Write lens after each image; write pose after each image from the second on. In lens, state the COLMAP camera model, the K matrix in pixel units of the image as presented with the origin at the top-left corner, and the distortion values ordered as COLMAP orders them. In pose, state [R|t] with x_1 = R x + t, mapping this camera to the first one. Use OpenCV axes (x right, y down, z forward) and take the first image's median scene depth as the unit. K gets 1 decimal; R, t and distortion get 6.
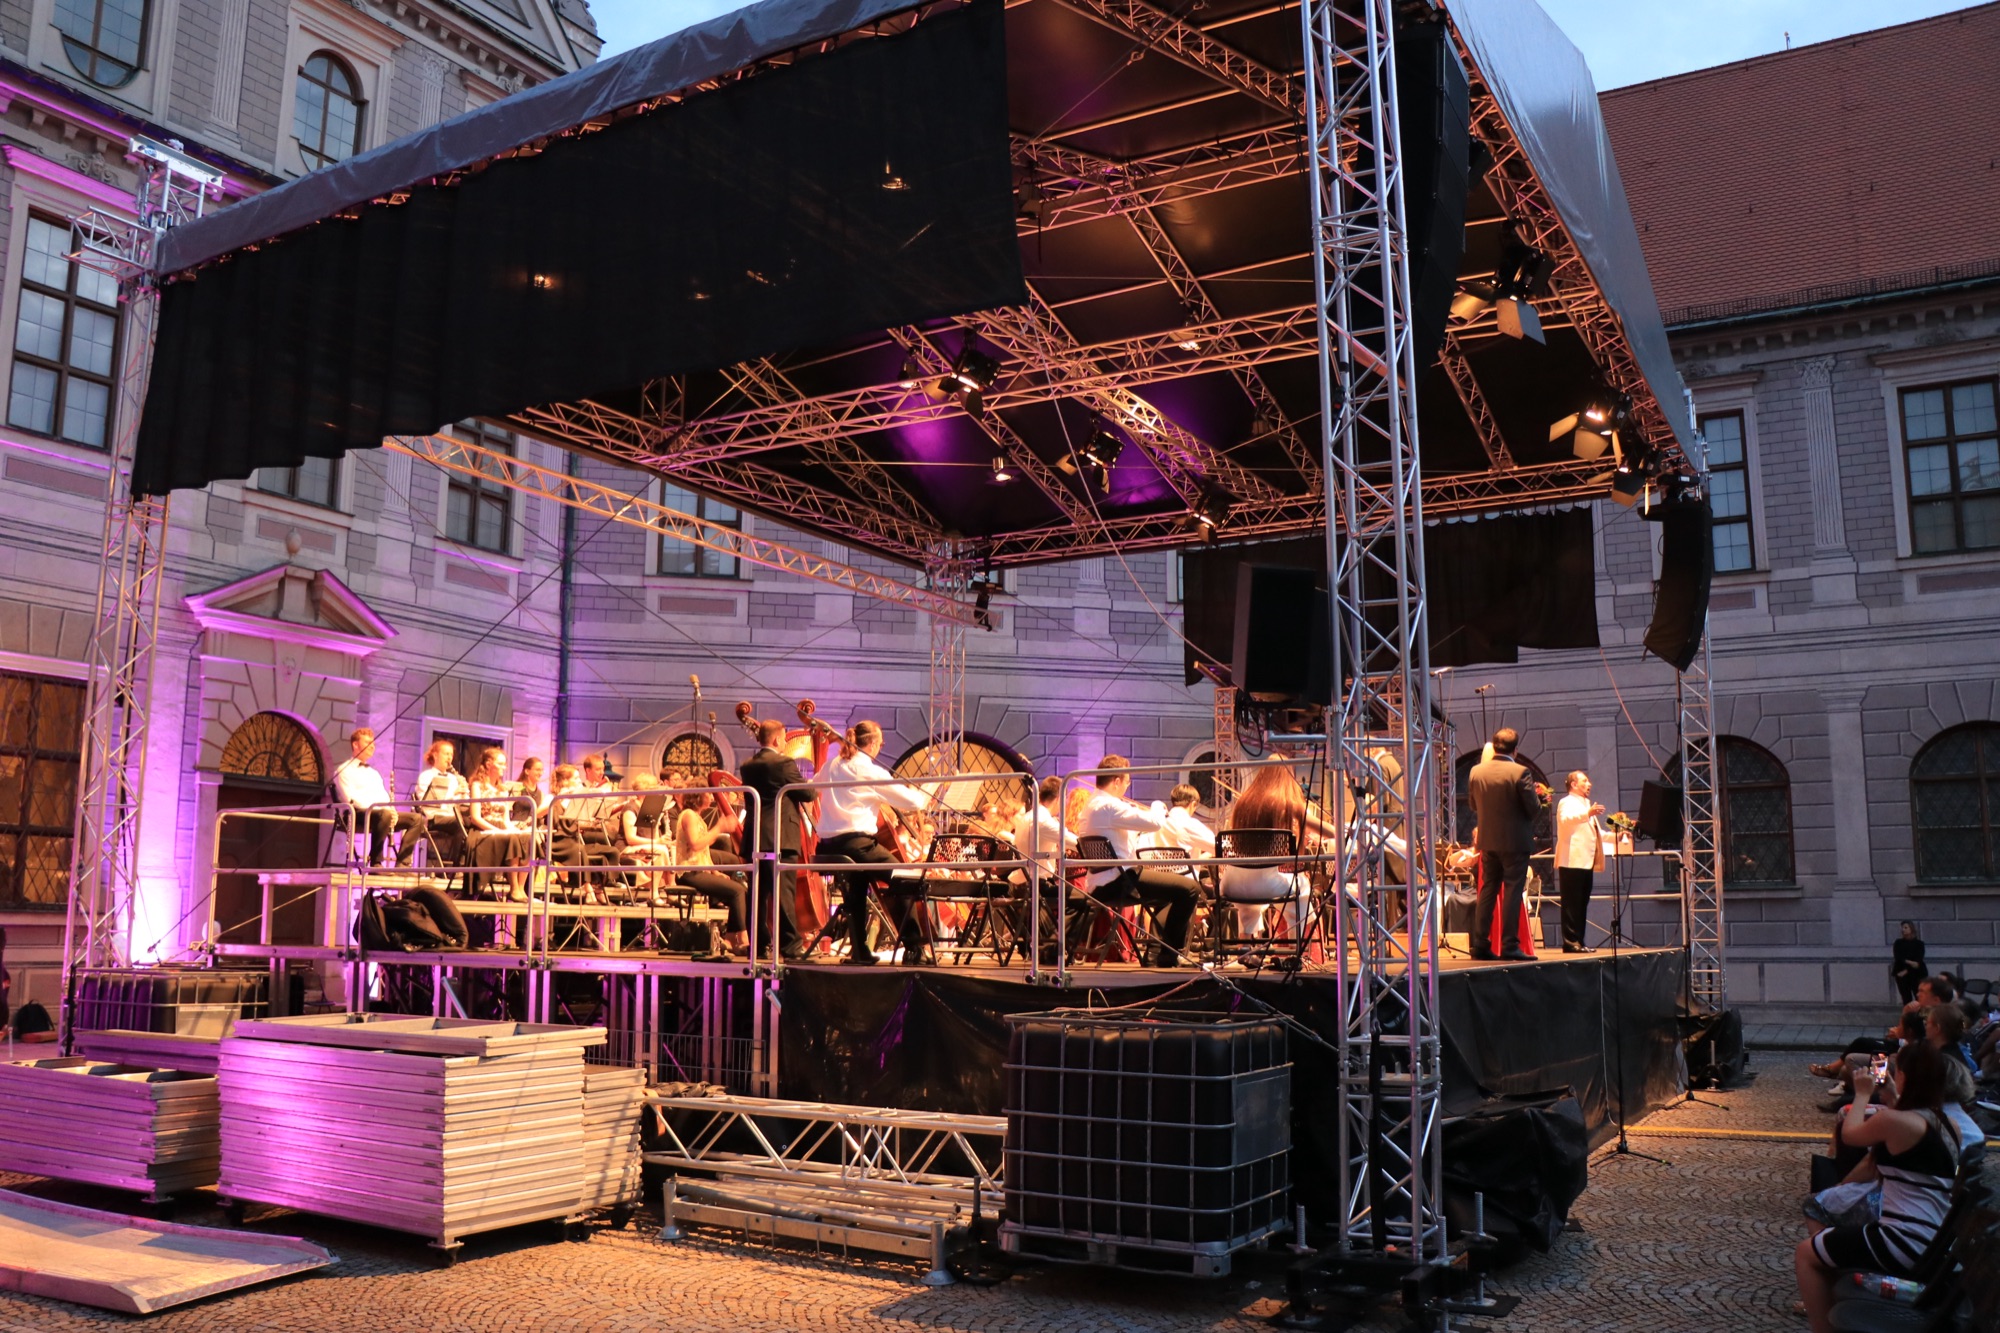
lens RADIAL K [[1663.6, 0, 1000.0], [0, 1663.6, 666.5], [0, 0, 1]] dist [-0.186203, 0.143603]
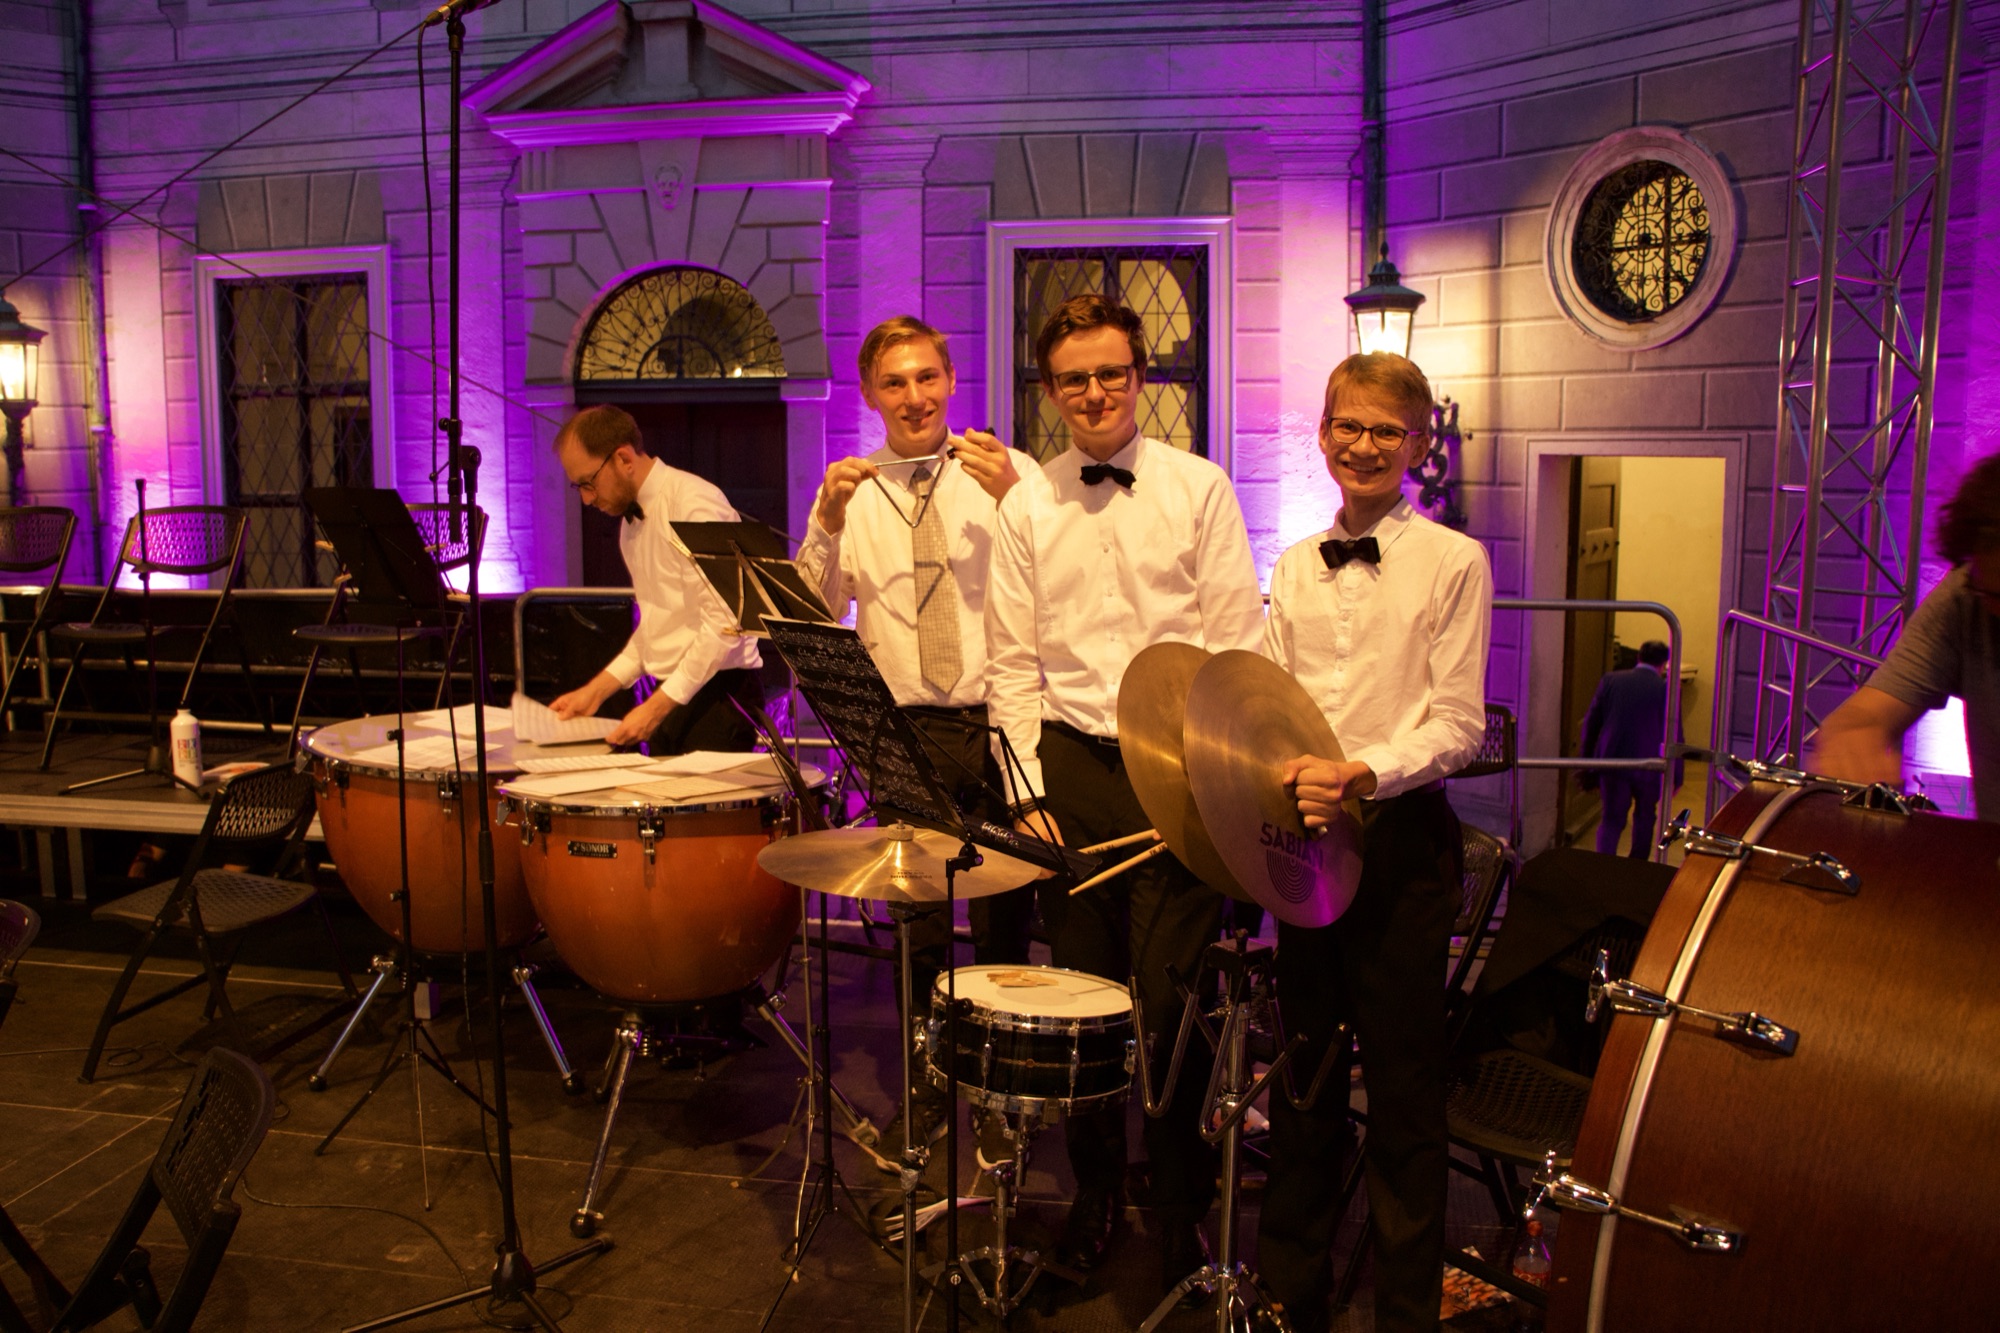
lens RADIAL K [[1663.6, 0, 1000.0], [0, 1663.6, 666.5], [0, 0, 1]] dist [-0.186203, 0.143603]
pose [[0.335814, 0.115894, -0.934771, 0.093823], [0.148297, 0.973520, 0.173973, 0.052089], [0.930181, -0.197047, 0.309735, 0.562980]]
